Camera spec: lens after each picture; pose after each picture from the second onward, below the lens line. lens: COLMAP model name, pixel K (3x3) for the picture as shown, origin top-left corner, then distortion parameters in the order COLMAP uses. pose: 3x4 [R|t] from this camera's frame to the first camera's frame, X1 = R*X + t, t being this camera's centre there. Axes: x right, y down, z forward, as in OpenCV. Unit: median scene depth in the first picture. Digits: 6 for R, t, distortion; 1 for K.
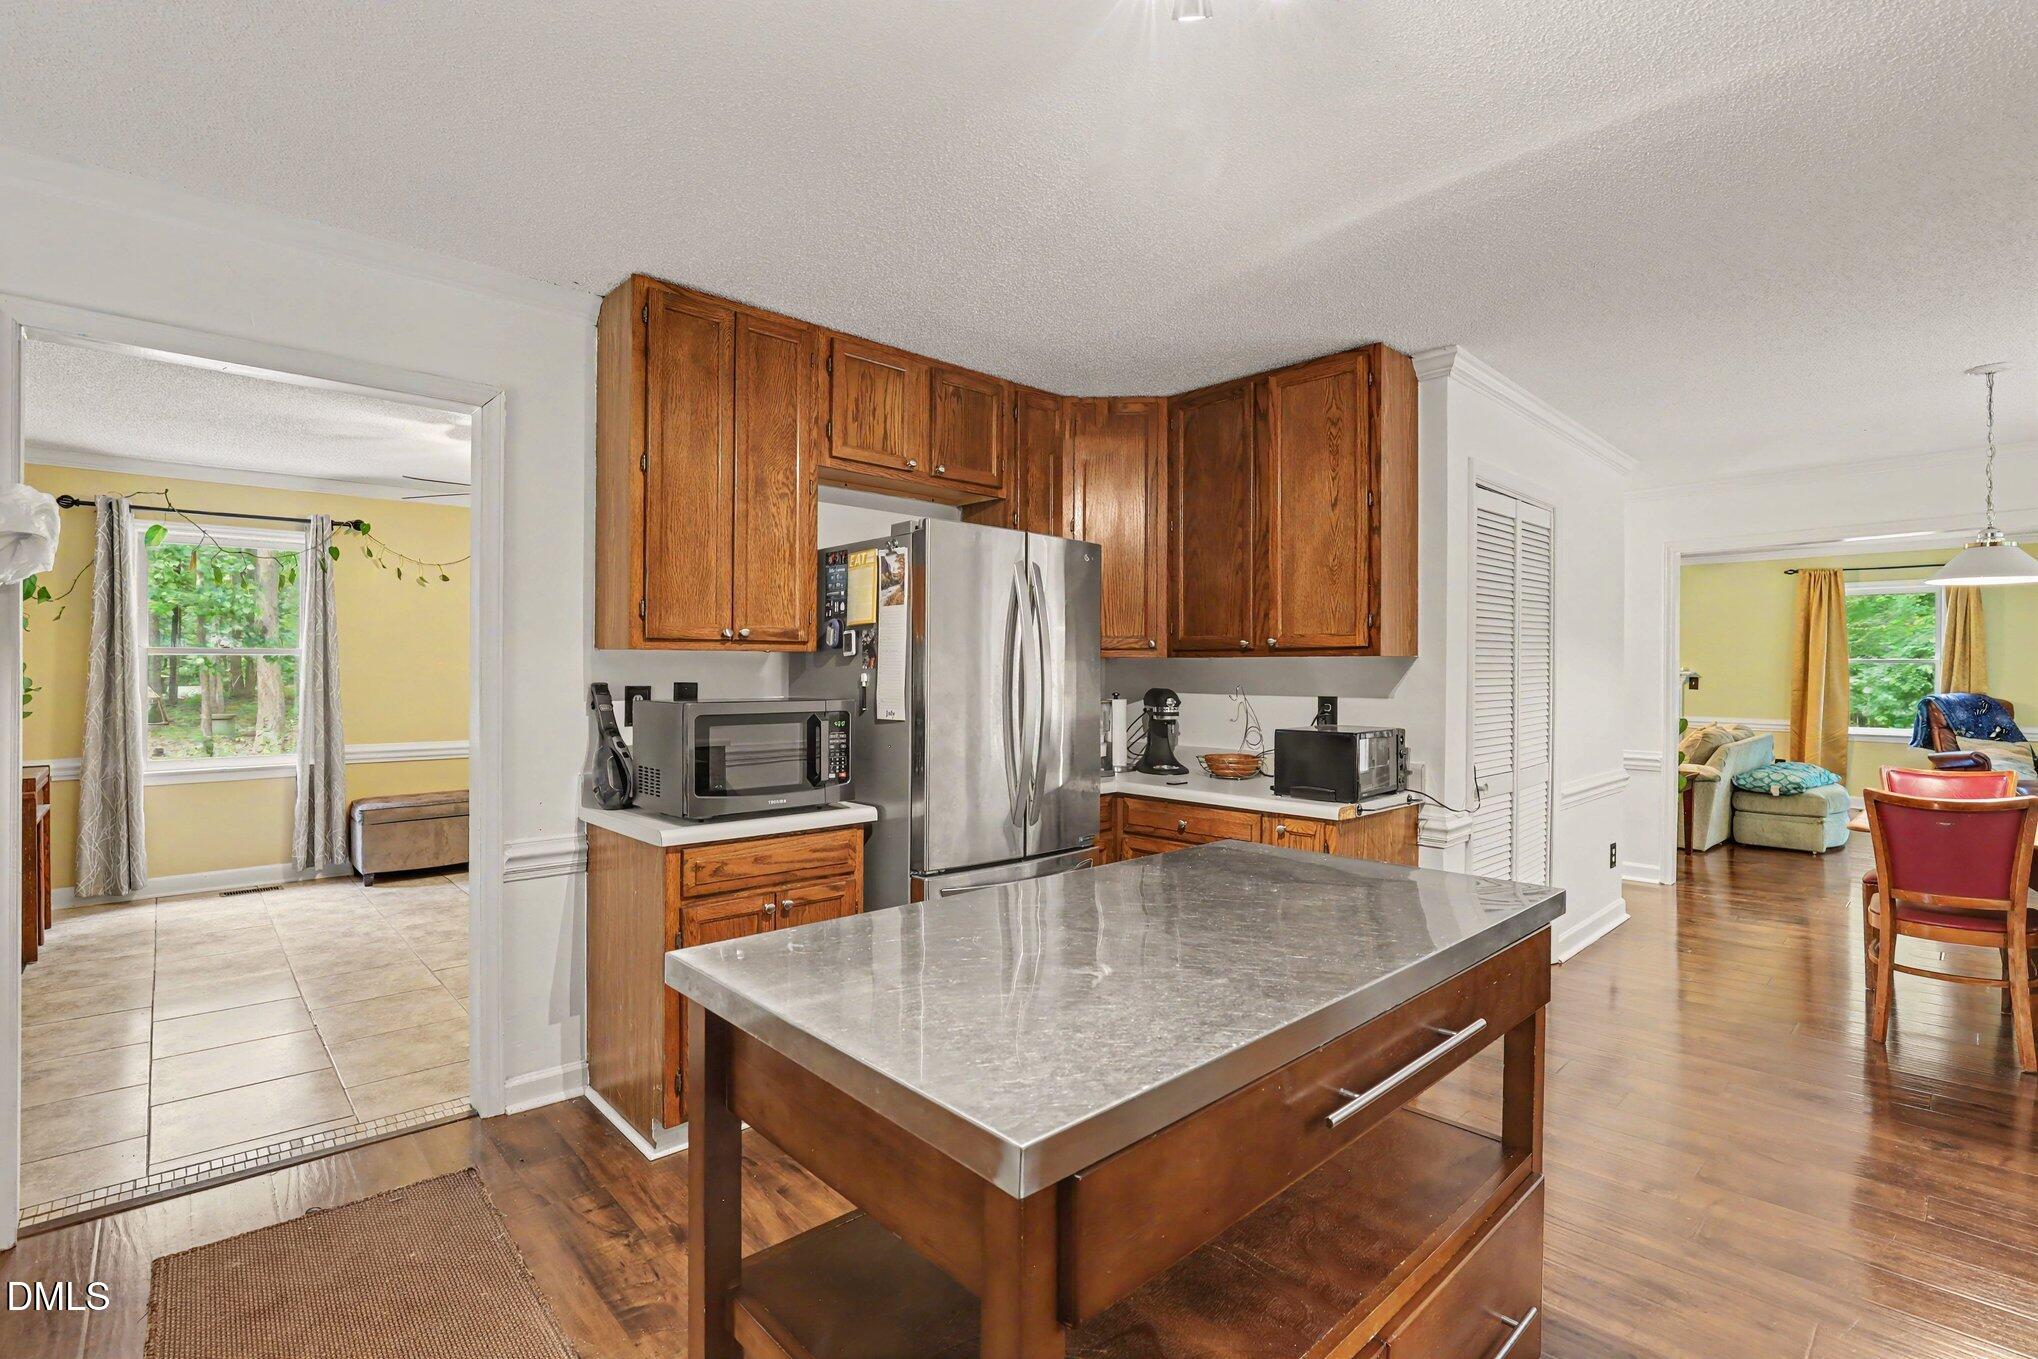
lens RADIAL K [[941.7, 0, 1024.5], [0, 941.7, 663.7], [0, 0, 1]] dist [-0.049080, 0.012309]
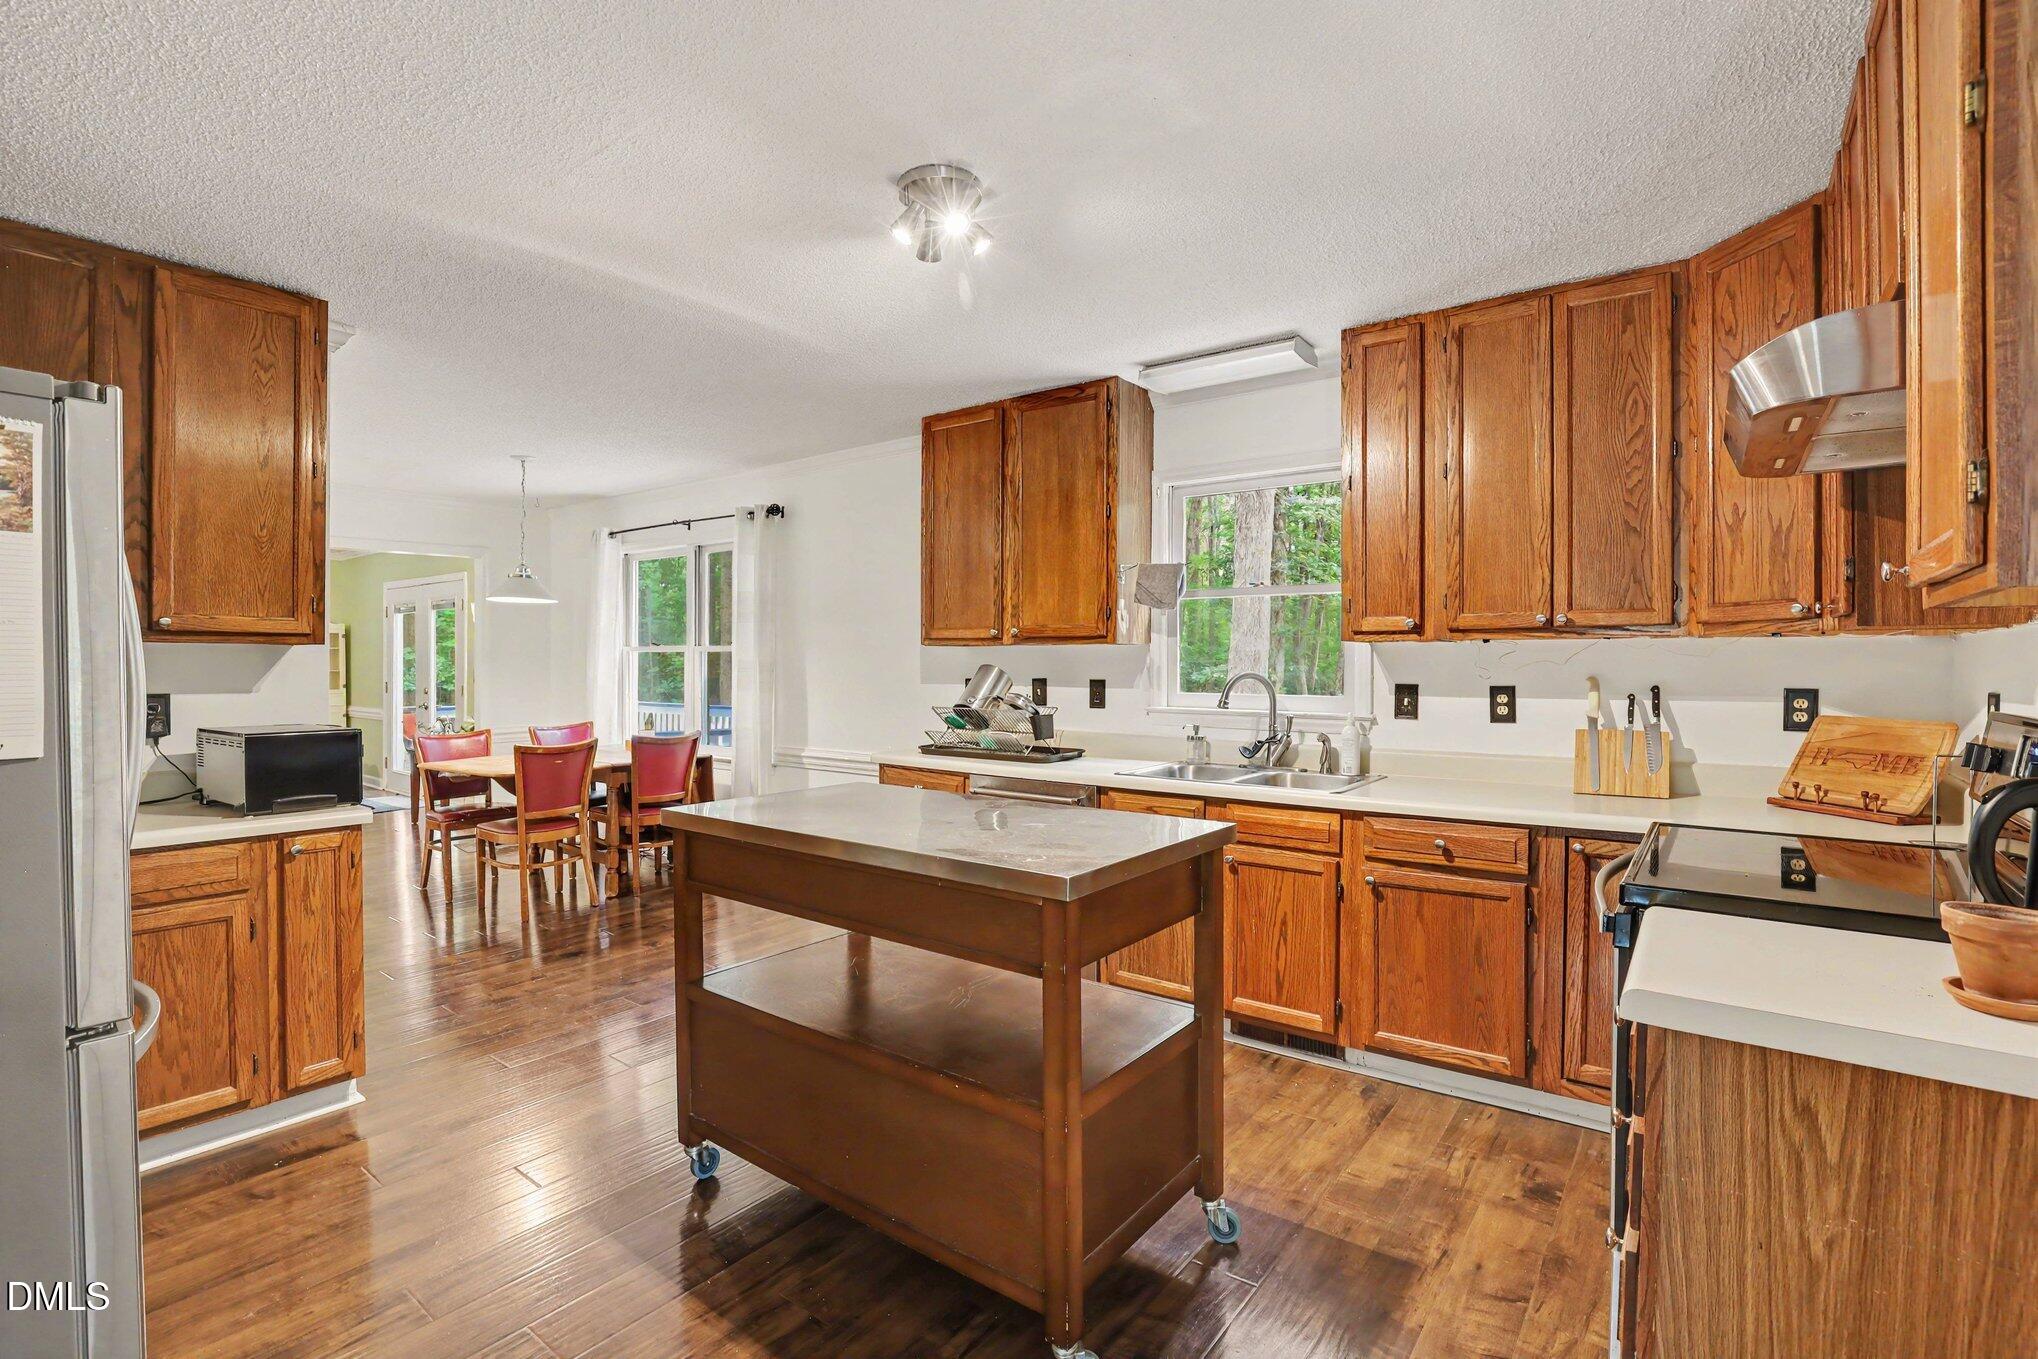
lens RADIAL K [[941.7, 0, 1024.5], [0, 941.7, 663.7], [0, 0, 1]] dist [-0.049080, 0.012309]
pose [[-0.162579, -0.003662, 0.986689, -0.659100], [-0.010250, 0.999945, 0.002022, 0.002346], [-0.986642, -0.009785, -0.162608, 0.501098]]
